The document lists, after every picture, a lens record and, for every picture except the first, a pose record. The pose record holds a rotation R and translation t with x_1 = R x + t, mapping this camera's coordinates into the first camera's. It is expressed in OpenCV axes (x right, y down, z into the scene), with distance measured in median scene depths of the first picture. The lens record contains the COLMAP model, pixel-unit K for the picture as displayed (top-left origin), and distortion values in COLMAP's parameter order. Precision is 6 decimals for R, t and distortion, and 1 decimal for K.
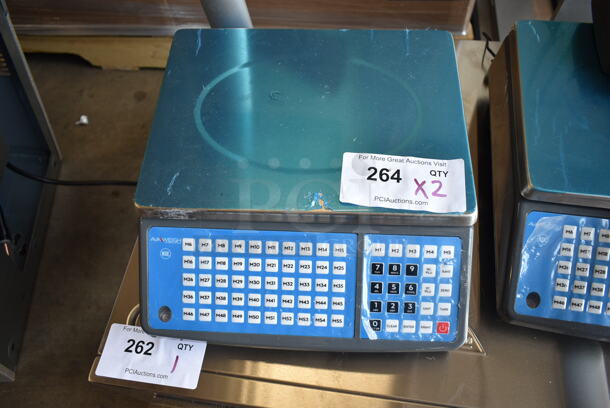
lens RADIAL K [[466.5, 0, 302.9], [0, 466.5, 202.6], [0, 0, 1]] dist [-0.014334, -0.001838]
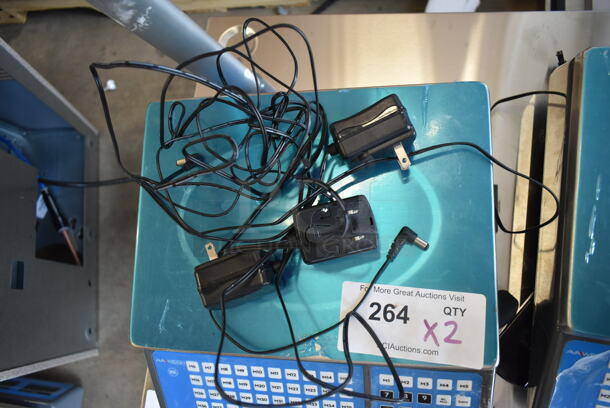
lens RADIAL K [[466.5, 0, 304.8], [0, 466.5, 207.1], [0, 0, 1]] dist [-0.014334, -0.001838]
pose [[0.984621, -0.045264, -0.168738, 0.174380], [0.097620, 0.943549, 0.316523, -0.530543], [0.144885, -0.328127, 0.933456, 0.233561]]
